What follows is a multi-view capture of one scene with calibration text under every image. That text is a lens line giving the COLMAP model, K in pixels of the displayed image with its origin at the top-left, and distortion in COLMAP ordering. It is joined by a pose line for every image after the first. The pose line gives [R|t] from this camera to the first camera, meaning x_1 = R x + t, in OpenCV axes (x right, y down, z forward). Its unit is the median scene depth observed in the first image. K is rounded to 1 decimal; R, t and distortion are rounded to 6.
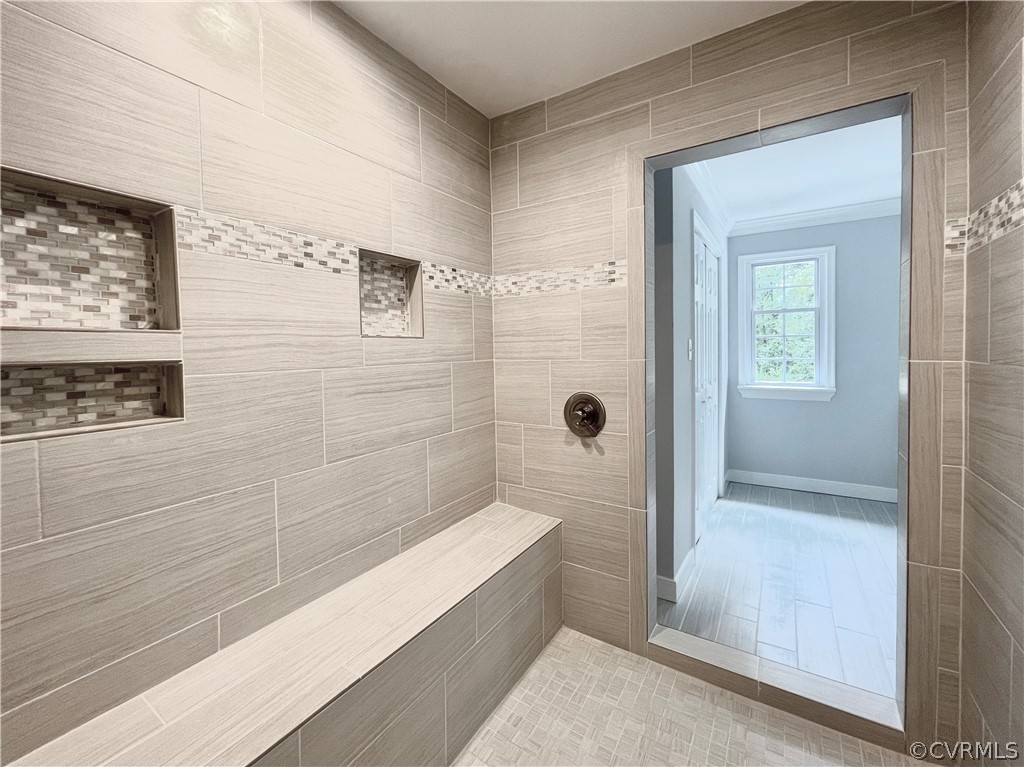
lens RADIAL K [[419.0, 0, 530.2], [0, 419.0, 362.4], [0, 0, 1]] dist [-0.002829, -0.000186]
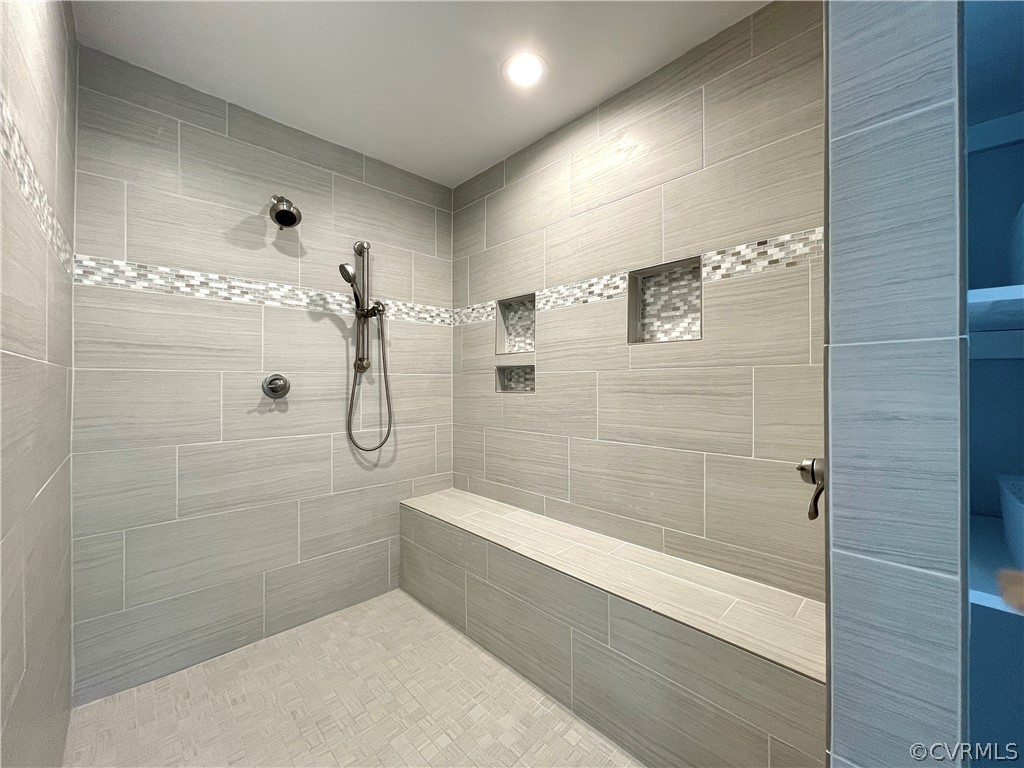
lens RADIAL K [[419.0, 0, 511.9], [0, 419.0, 381.7], [0, 0, 1]] dist [-0.002829, -0.000186]
pose [[-0.261571, 0.012881, -0.965098, 0.877224], [-0.021614, 0.999582, 0.019199, 0.029451], [0.964942, 0.025882, -0.261183, 1.022975]]
